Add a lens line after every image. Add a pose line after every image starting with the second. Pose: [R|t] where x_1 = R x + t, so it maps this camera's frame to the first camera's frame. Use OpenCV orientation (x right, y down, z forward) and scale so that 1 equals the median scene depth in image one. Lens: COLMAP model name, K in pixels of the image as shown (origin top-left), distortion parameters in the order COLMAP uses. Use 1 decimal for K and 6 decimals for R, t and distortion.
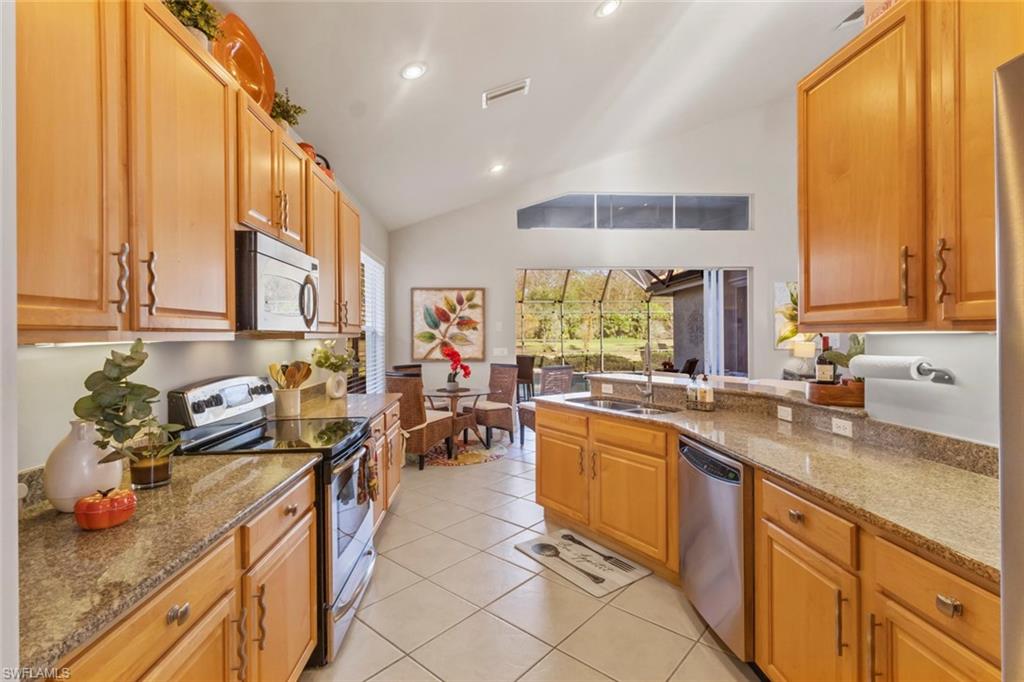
lens RADIAL K [[469.2, 0, 510.2], [0, 469.2, 336.7], [0, 0, 1]] dist [-0.065150, -0.000115]
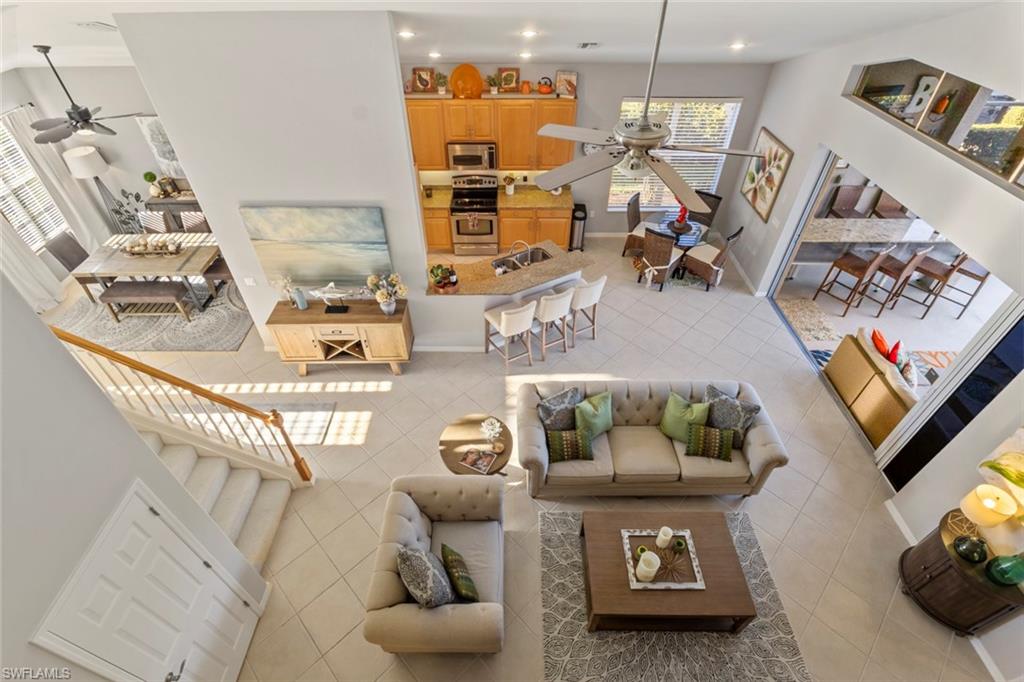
lens RADIAL K [[485.6, 0, 512.0], [0, 485.6, 341.0], [0, 0, 1]] dist [-0.009841, 0.000672]
pose [[-0.021816, 0.676277, -0.736324, 0.932330], [-0.003468, 0.736444, 0.676490, -0.483222], [0.999756, 0.017312, -0.013721, 0.456677]]
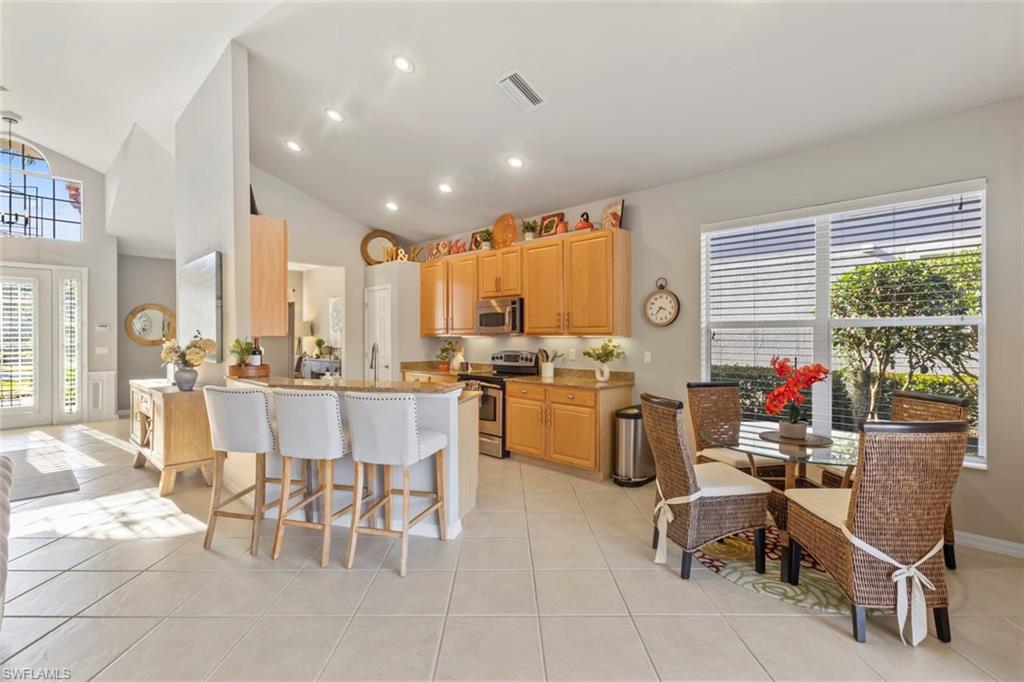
lens RADIAL K [[469.2, 0, 510.2], [0, 469.2, 336.7], [0, 0, 1]] dist [-0.065150, -0.000115]
pose [[-0.732401, 0.015931, -0.680688, 0.372415], [0.012212, 0.999873, 0.010262, -0.007839], [0.680764, -0.000796, -0.732502, 0.969488]]
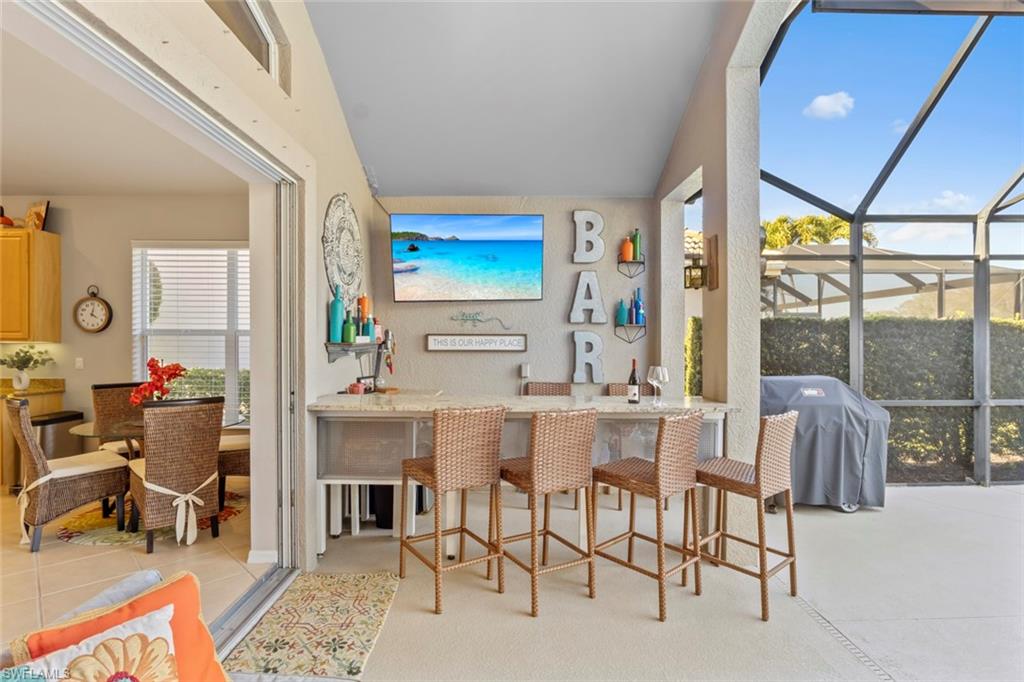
lens RADIAL K [[485.6, 0, 512.0], [0, 485.6, 341.0], [0, 0, 1]] dist [-0.009841, 0.000672]
pose [[-0.018014, 0.005265, -0.999824, 0.459150], [-0.003047, 0.999981, 0.005321, -0.006266], [0.999833, 0.003142, -0.017998, 1.261208]]
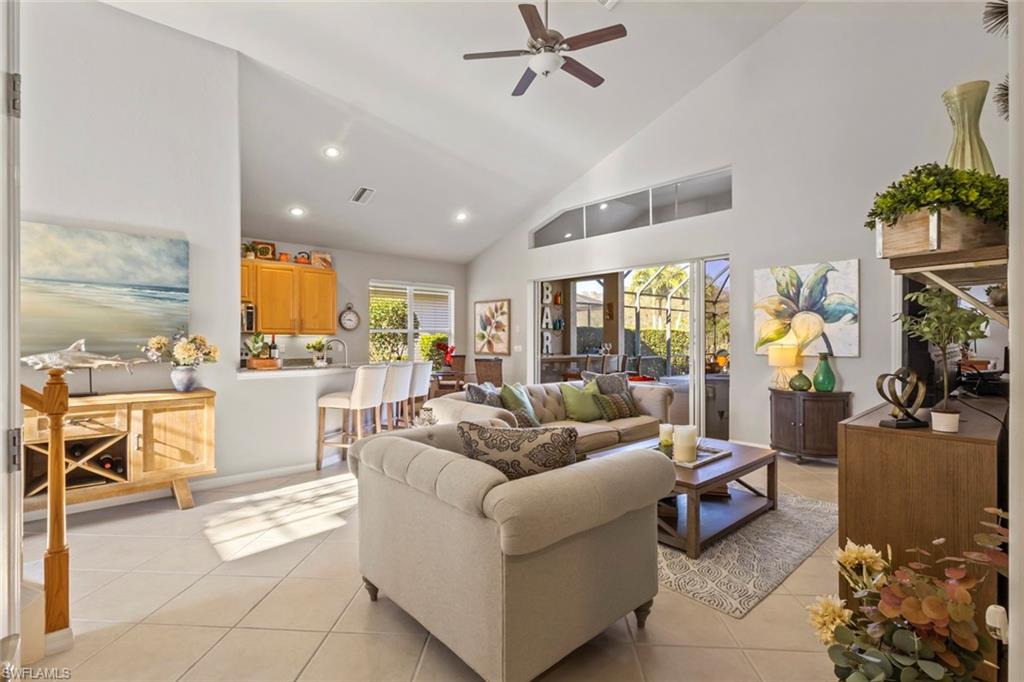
lens RADIAL K [[470.9, 0, 510.4], [0, 470.9, 337.5], [0, 0, 1]] dist [0.001221, 0.000240]
pose [[0.651136, 0.006783, -0.758930, 0.938709], [-0.007422, 0.999969, 0.002569, -0.000571], [0.758925, 0.003960, 0.651167, 0.154578]]
